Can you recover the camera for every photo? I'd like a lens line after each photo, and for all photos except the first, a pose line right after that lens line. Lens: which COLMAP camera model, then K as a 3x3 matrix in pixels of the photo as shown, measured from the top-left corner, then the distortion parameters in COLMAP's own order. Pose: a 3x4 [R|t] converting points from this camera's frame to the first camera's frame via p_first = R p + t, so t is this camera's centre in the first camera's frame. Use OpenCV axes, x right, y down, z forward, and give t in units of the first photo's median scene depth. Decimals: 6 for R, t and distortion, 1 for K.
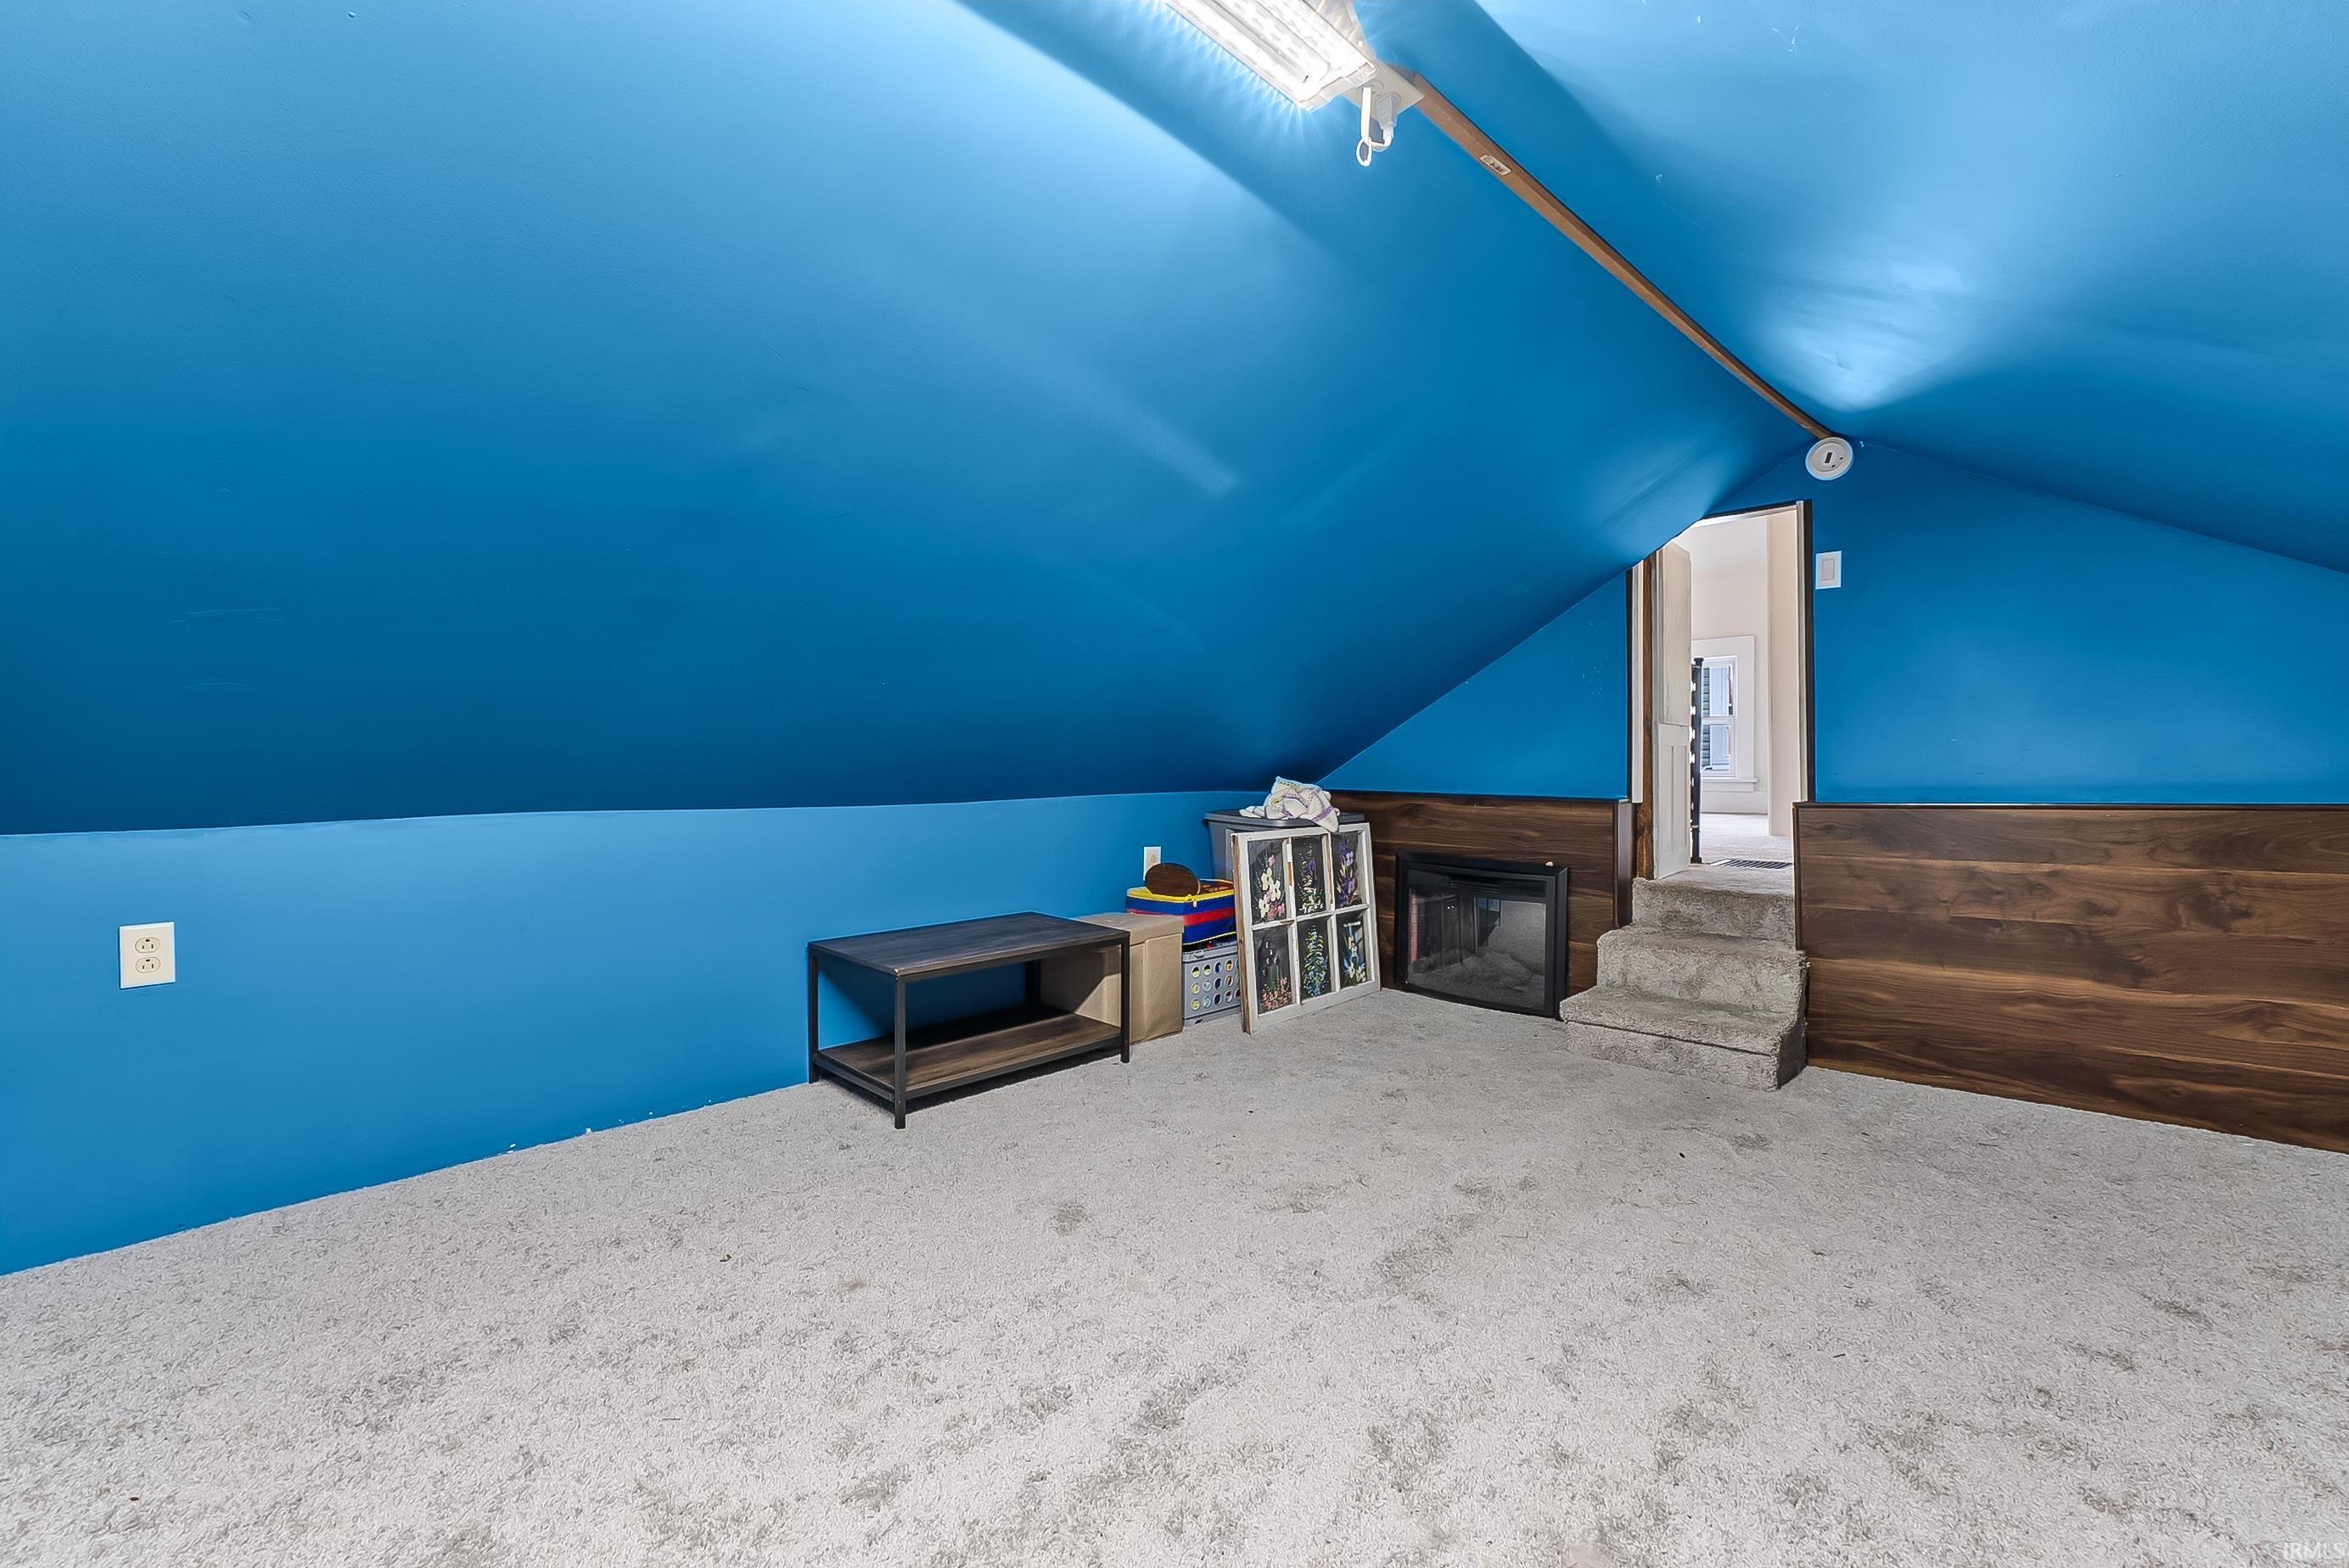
lens RADIAL K [[992.5, 0, 1177.8], [0, 992.5, 766.2], [0, 0, 1]] dist [-0.004726, -0.000254]
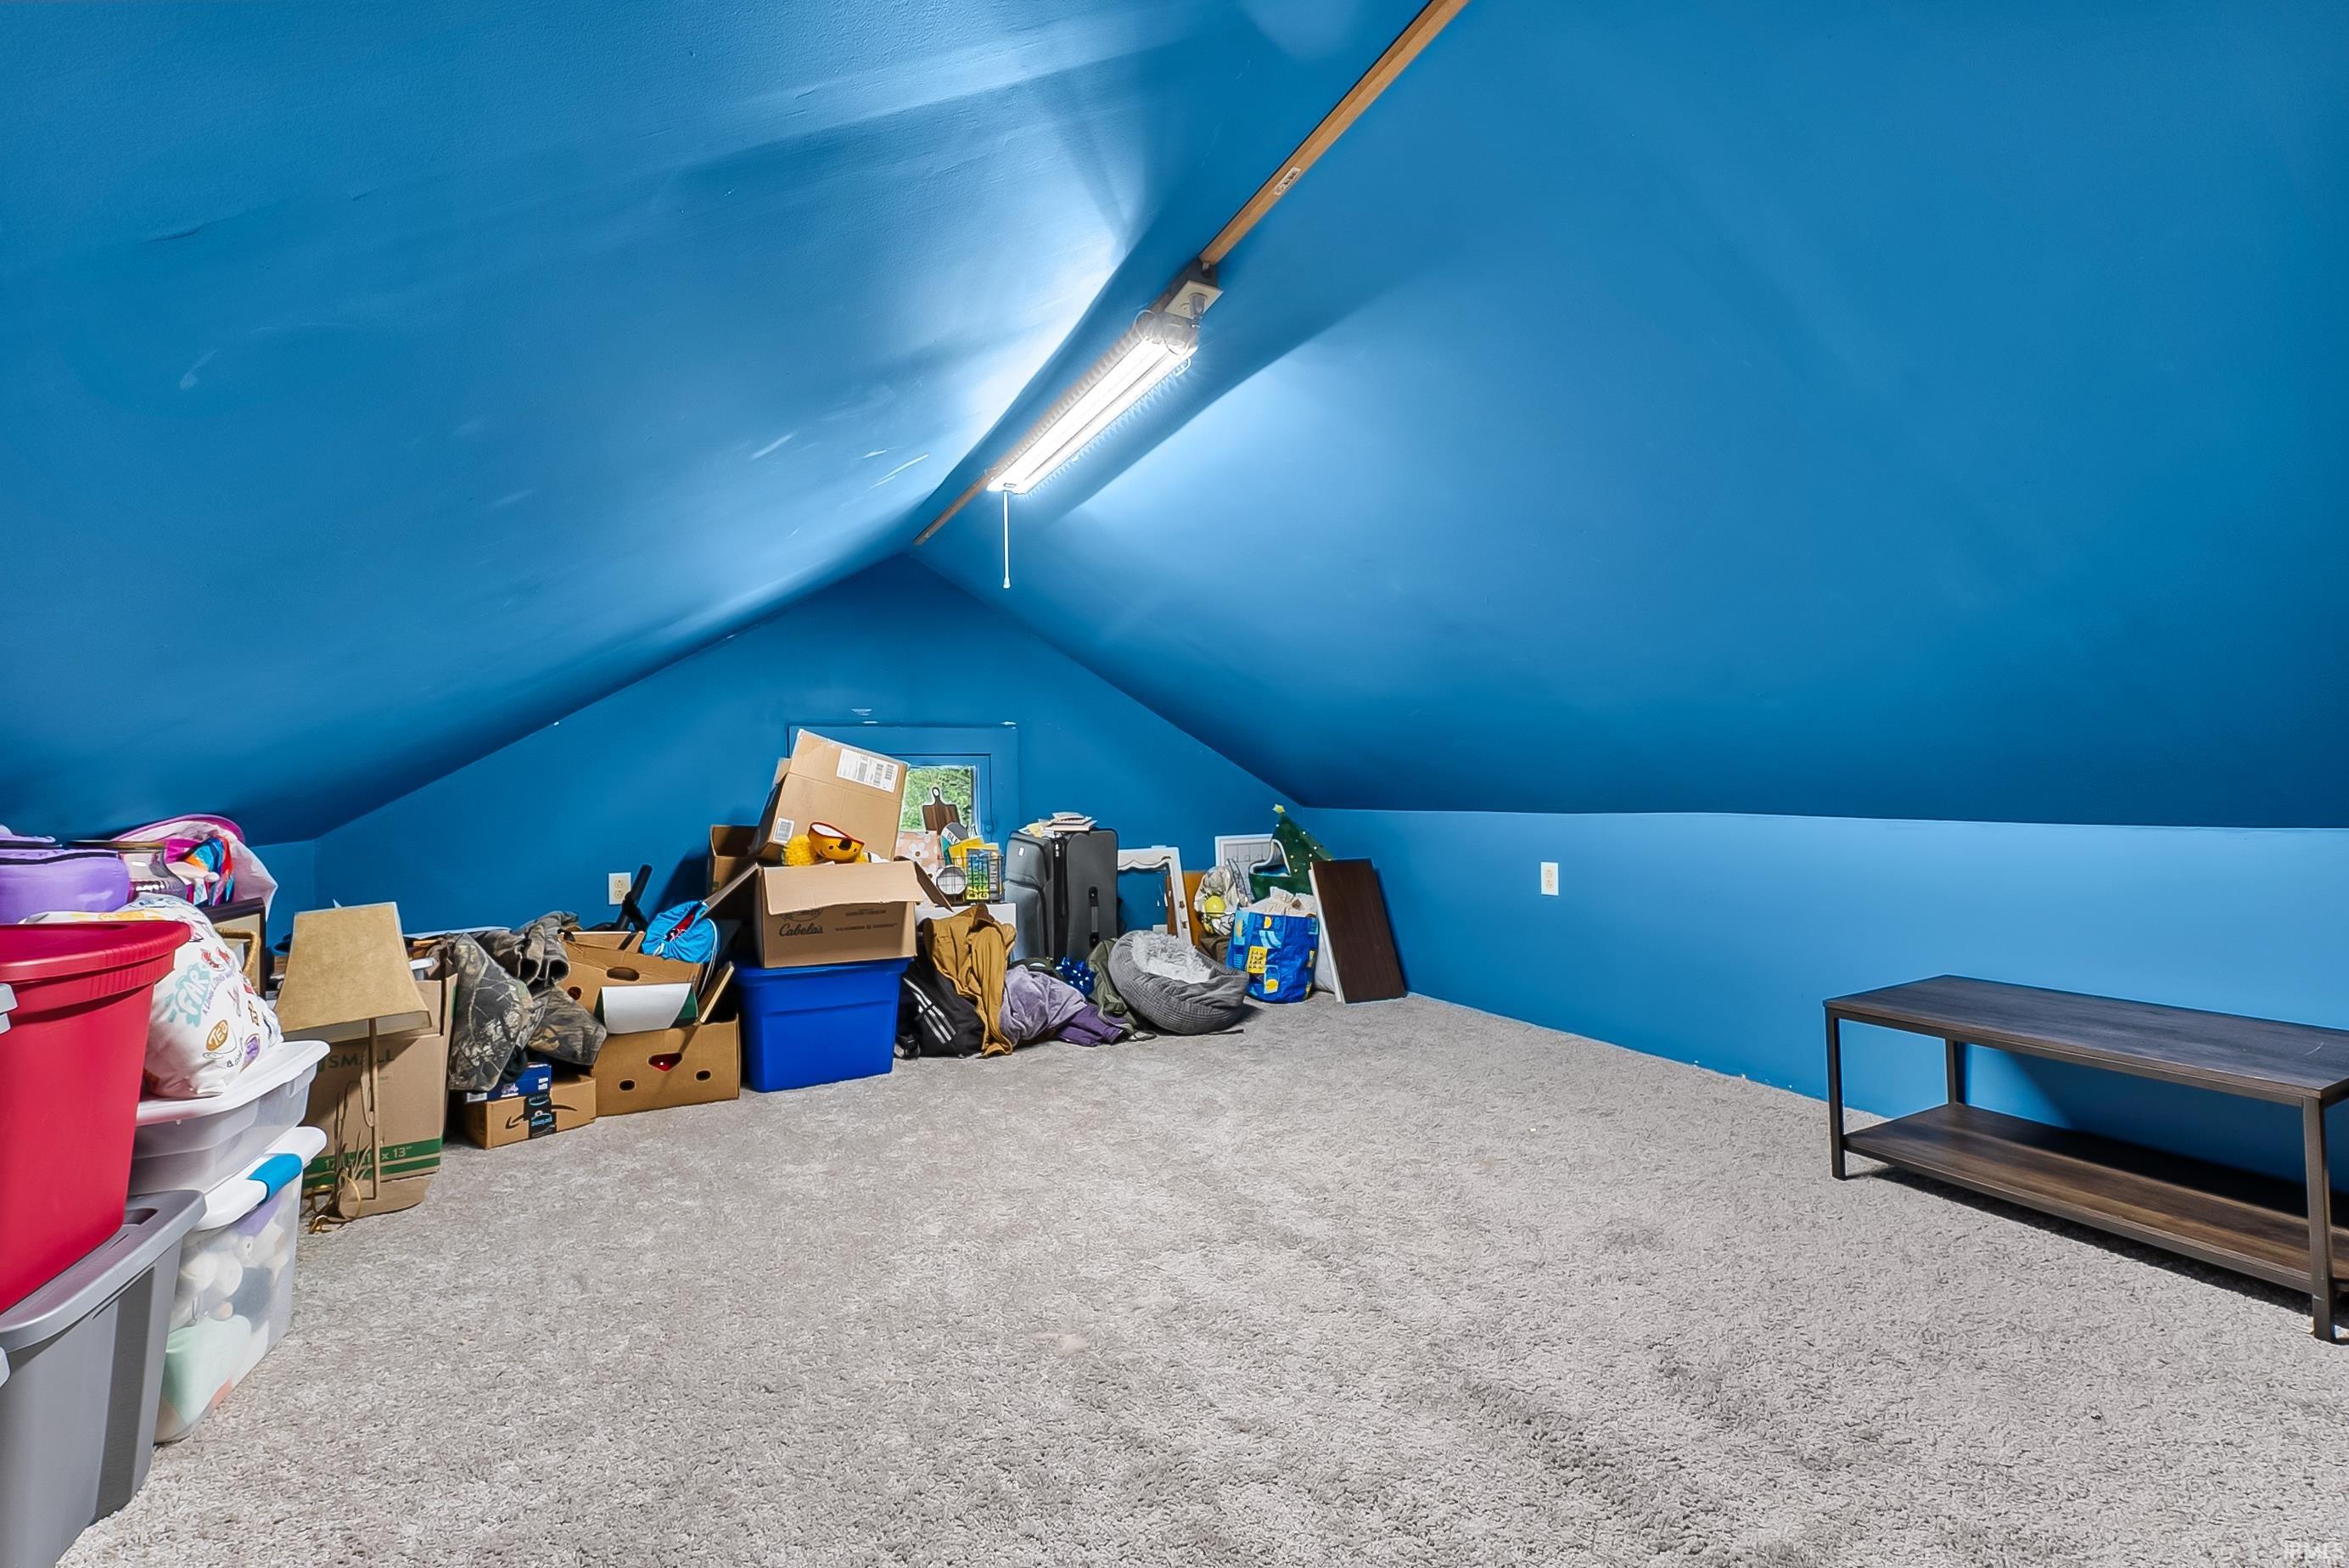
lens RADIAL K [[992.5, 0, 1177.8], [0, 992.5, 766.2], [0, 0, 1]] dist [-0.004726, -0.000254]
pose [[-0.324799, -0.006164, -0.945763, 1.005422], [0.020605, 0.999695, -0.013592, -0.015035], [0.945559, -0.023902, -0.324573, 0.947680]]
